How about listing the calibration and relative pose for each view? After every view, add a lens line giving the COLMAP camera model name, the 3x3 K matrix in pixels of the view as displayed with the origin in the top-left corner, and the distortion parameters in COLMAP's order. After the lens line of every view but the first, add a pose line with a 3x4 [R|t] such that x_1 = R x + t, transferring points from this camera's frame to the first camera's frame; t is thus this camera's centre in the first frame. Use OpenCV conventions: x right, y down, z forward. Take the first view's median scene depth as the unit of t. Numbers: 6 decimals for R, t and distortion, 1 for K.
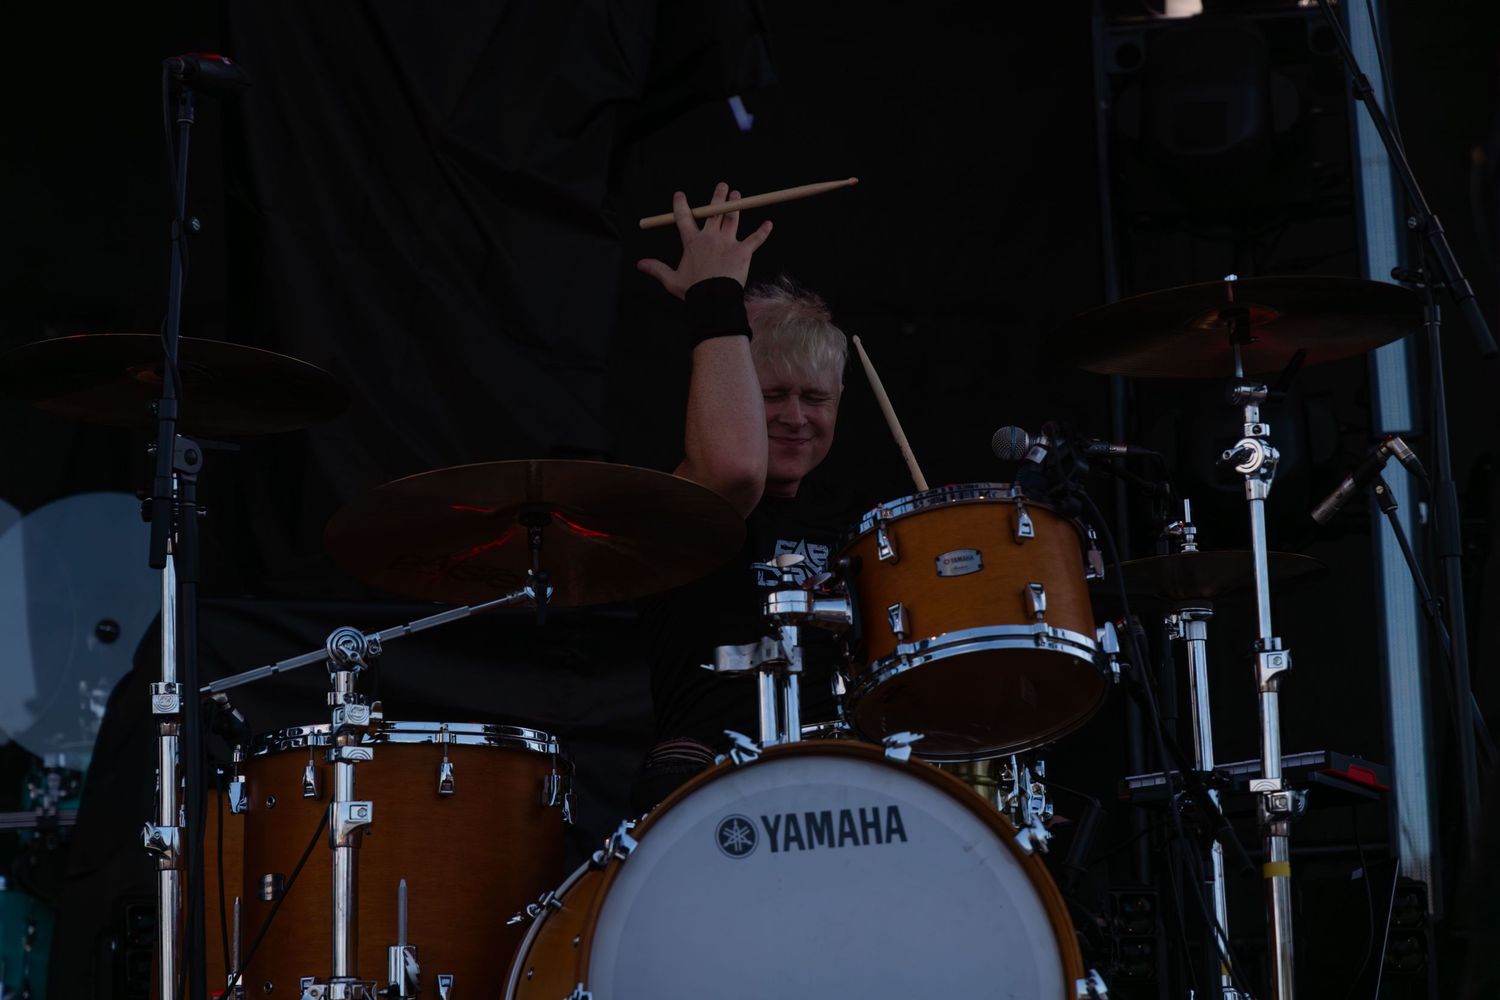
lens RADIAL K [[4507.2, 0, 751.1], [0, 4507.2, 443.1], [0, 0, 1]] dist [0.158660, 0.351074]
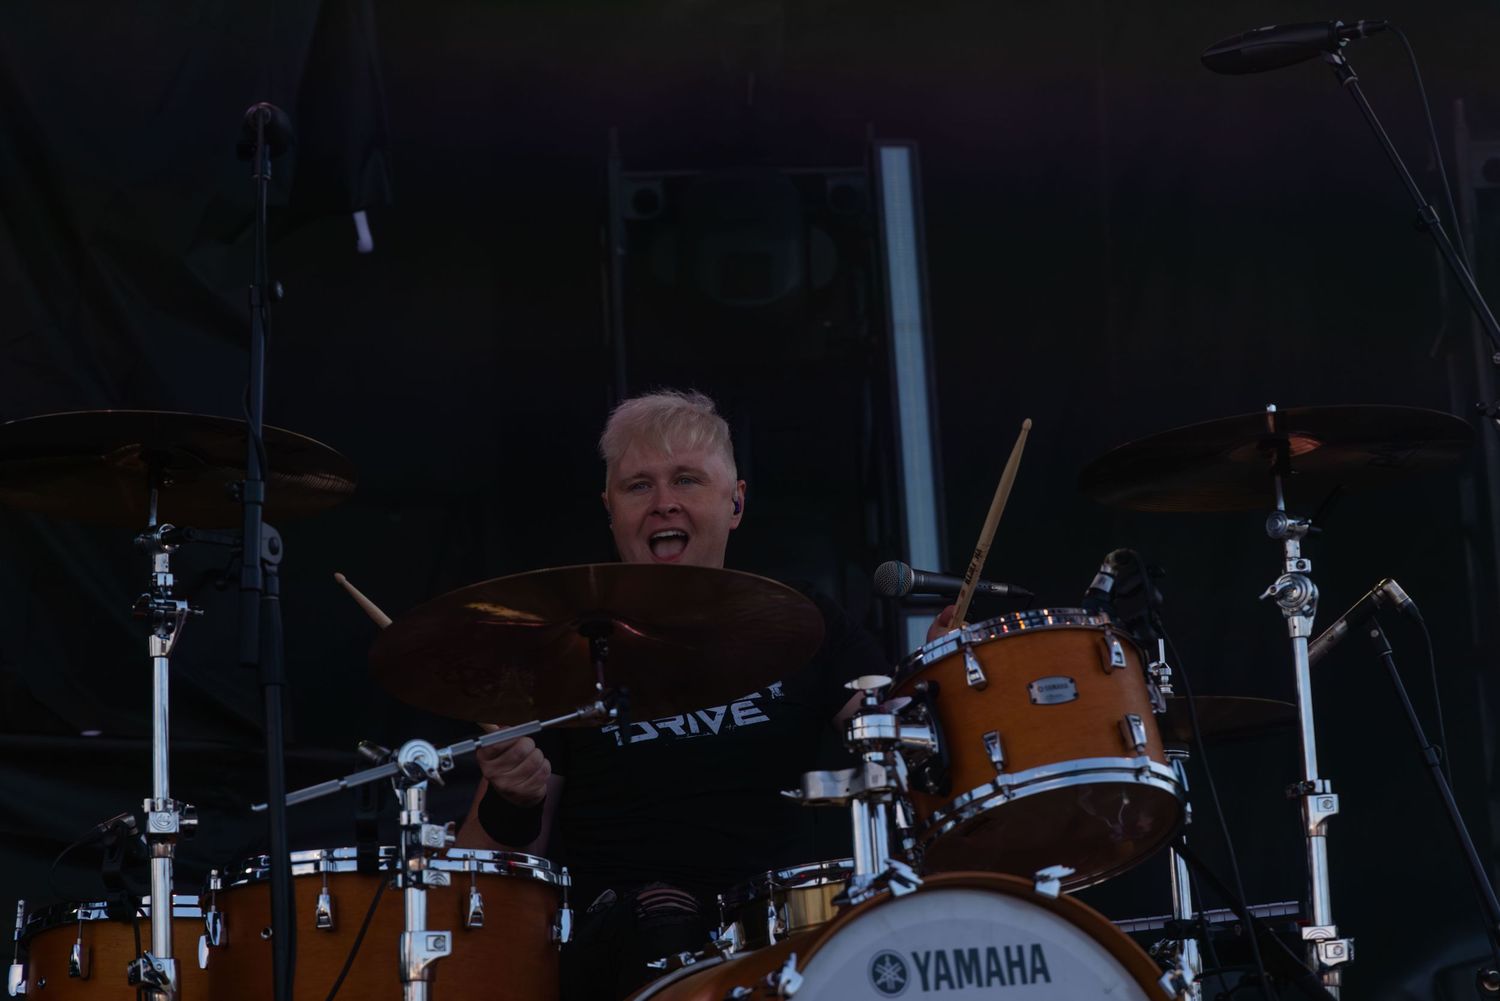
lens RADIAL K [[4507.2, 0, 751.1], [0, 4507.2, 443.6], [0, 0, 1]] dist [0.158660, 0.351074]
pose [[0.964735, 0.045932, 0.259185, -0.264987], [-0.034717, 0.998259, -0.047686, 0.022206], [-0.260924, 0.037006, 0.964650, 0.097223]]
